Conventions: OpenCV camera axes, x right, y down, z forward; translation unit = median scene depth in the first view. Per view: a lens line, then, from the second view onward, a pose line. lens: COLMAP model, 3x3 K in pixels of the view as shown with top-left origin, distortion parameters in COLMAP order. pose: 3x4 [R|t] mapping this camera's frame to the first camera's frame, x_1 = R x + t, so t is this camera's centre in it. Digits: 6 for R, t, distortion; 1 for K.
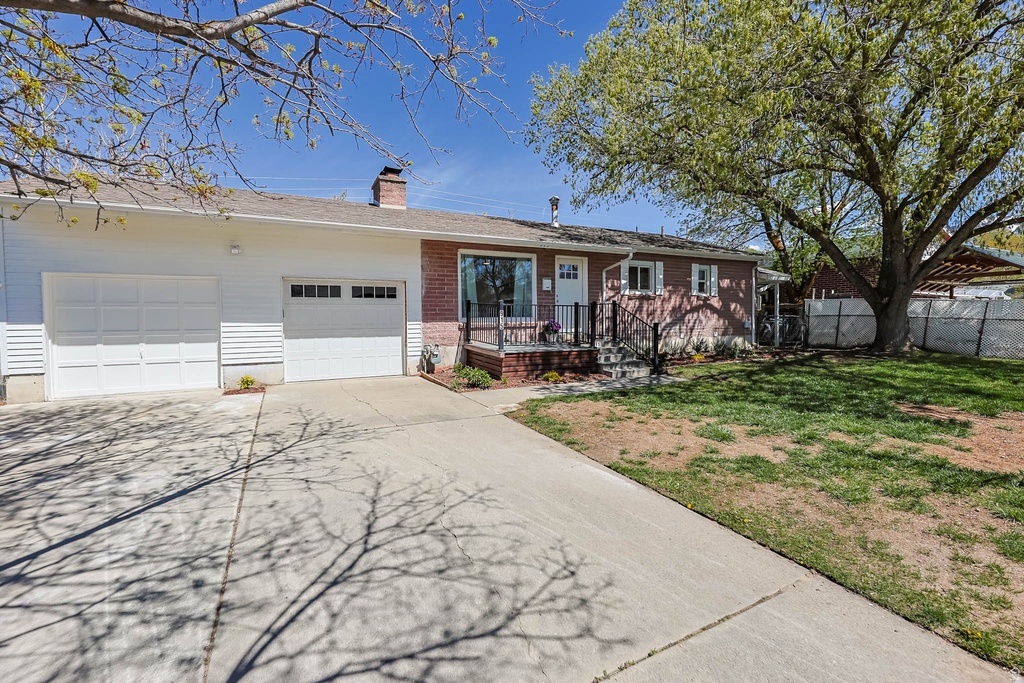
lens RADIAL K [[427.0, 0, 509.8], [0, 427.0, 309.2], [0, 0, 1]] dist [0.002315, -0.002707]
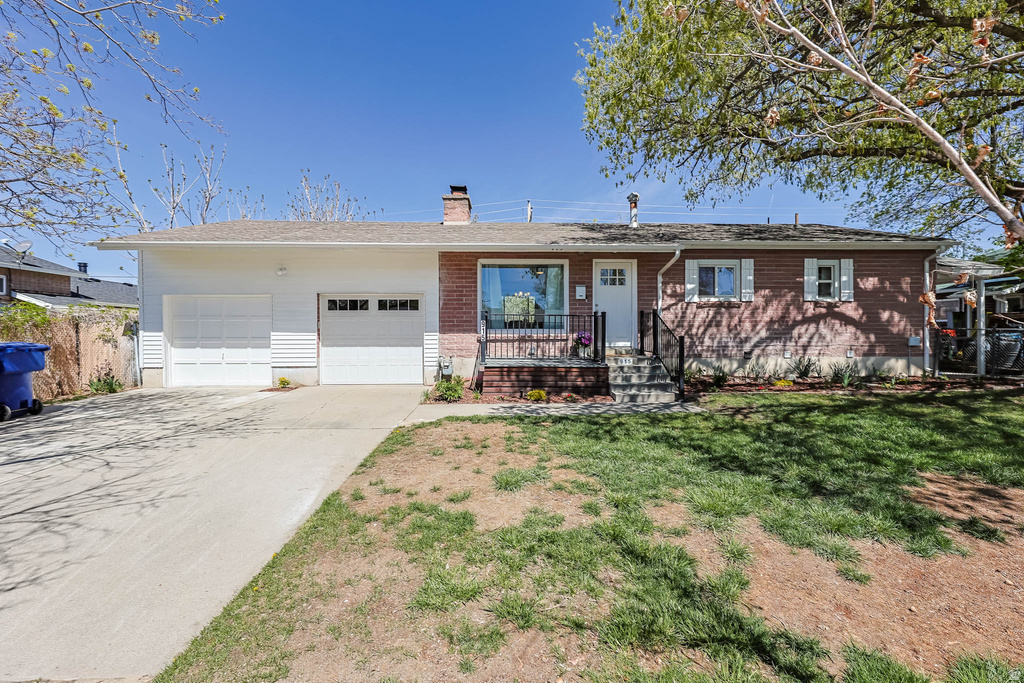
lens RADIAL K [[428.6, 0, 515.3], [0, 428.6, 320.8], [0, 0, 1]] dist [-0.001608, -0.000693]
pose [[0.909551, -0.005762, -0.415552, 0.313696], [0.002928, 0.999968, -0.007458, 0.006860], [0.415582, 0.005566, 0.909539, 0.121698]]
